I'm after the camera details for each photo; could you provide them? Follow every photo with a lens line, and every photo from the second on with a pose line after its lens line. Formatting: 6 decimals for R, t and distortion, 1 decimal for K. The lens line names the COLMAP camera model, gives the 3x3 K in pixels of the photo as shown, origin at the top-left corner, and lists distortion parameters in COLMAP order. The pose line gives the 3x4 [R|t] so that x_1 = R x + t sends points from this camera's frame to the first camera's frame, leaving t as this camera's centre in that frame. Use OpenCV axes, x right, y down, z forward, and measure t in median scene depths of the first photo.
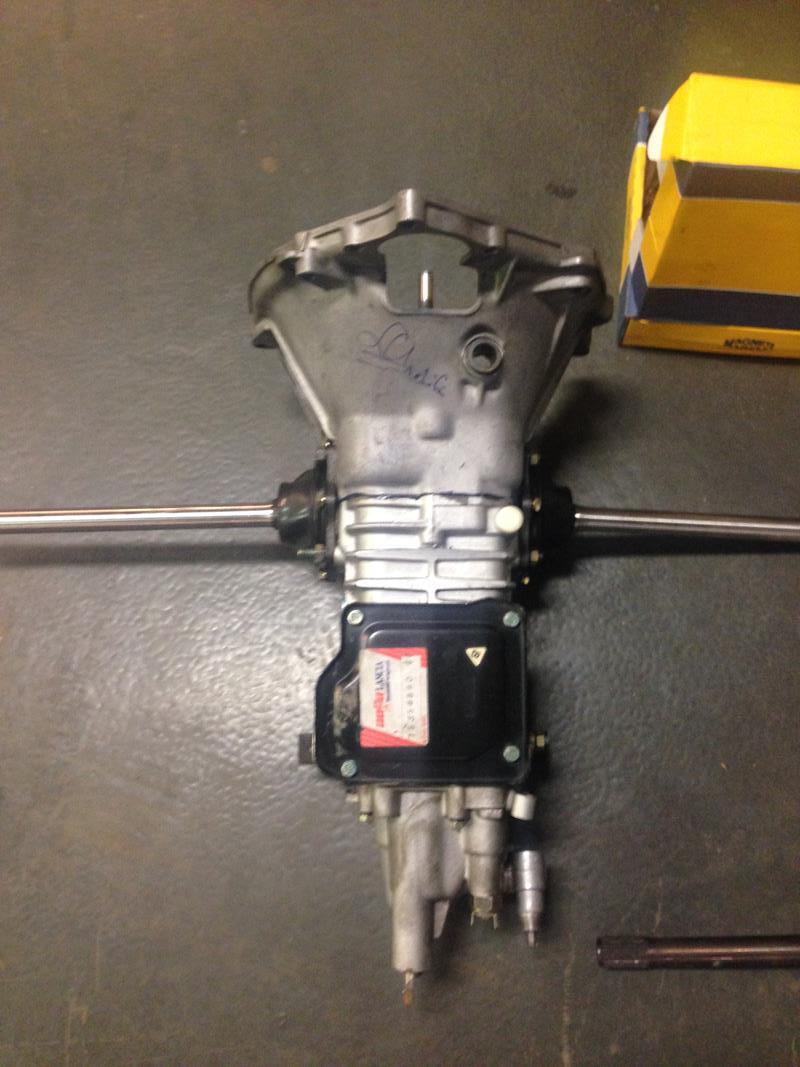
lens RADIAL K [[995.3, 0, 408.1], [0, 995.3, 538.5], [0, 0, 1]] dist [0.030808, 0.000000]
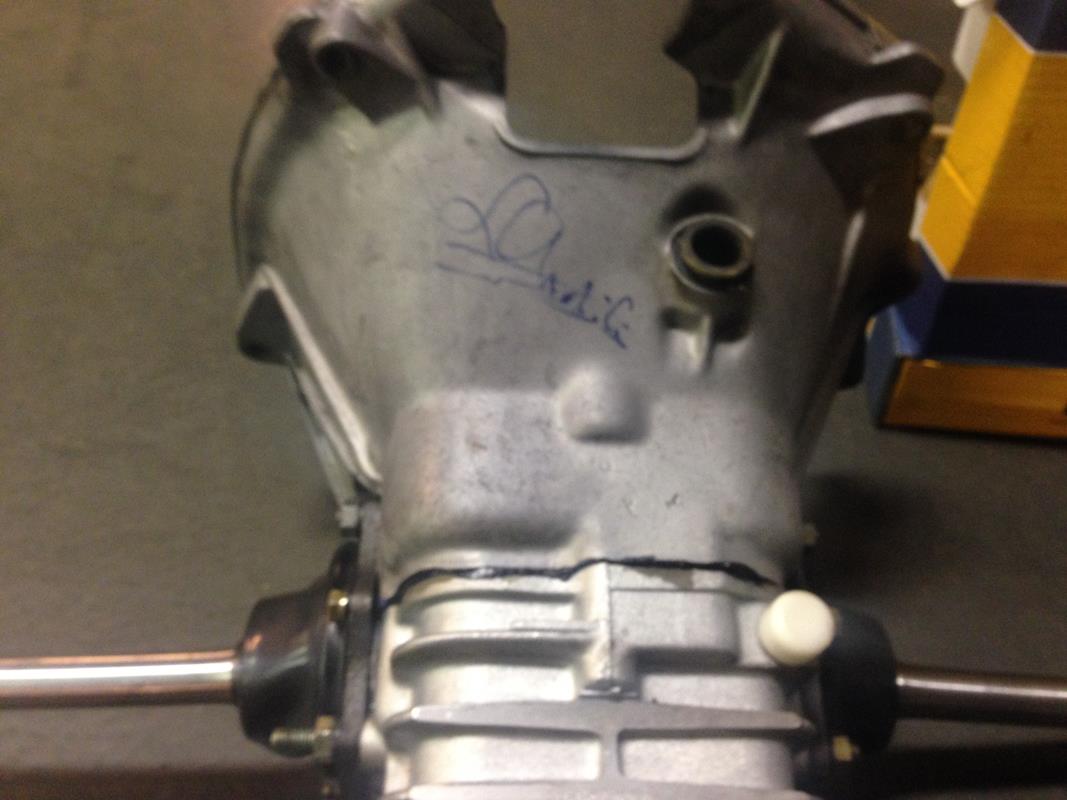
lens RADIAL K [[995.3, 0, 533.2], [0, 995.3, 406.5], [0, 0, 1]] dist [0.030808, 0.000000]
pose [[0.999164, 0.016770, 0.037275, -0.022107], [0.001861, 0.892348, -0.451345, 0.084285], [-0.040831, 0.451037, 0.891571, 0.605971]]
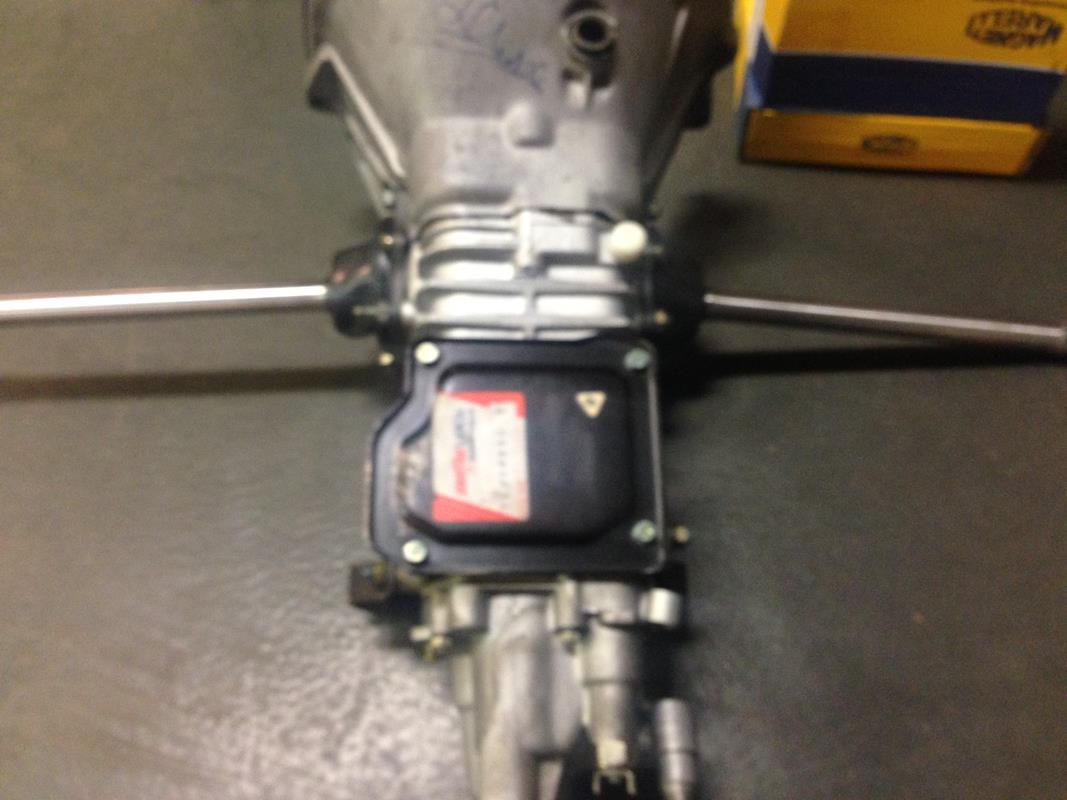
lens RADIAL K [[995.3, 0, 560.4], [0, 995.3, 417.3], [0, 0, 1]] dist [0.030808, 0.000000]
pose [[0.998155, -0.005664, 0.060458, 0.000616], [0.020698, 0.967750, -0.251059, 0.310404], [-0.057086, 0.251847, 0.966082, 0.285788]]
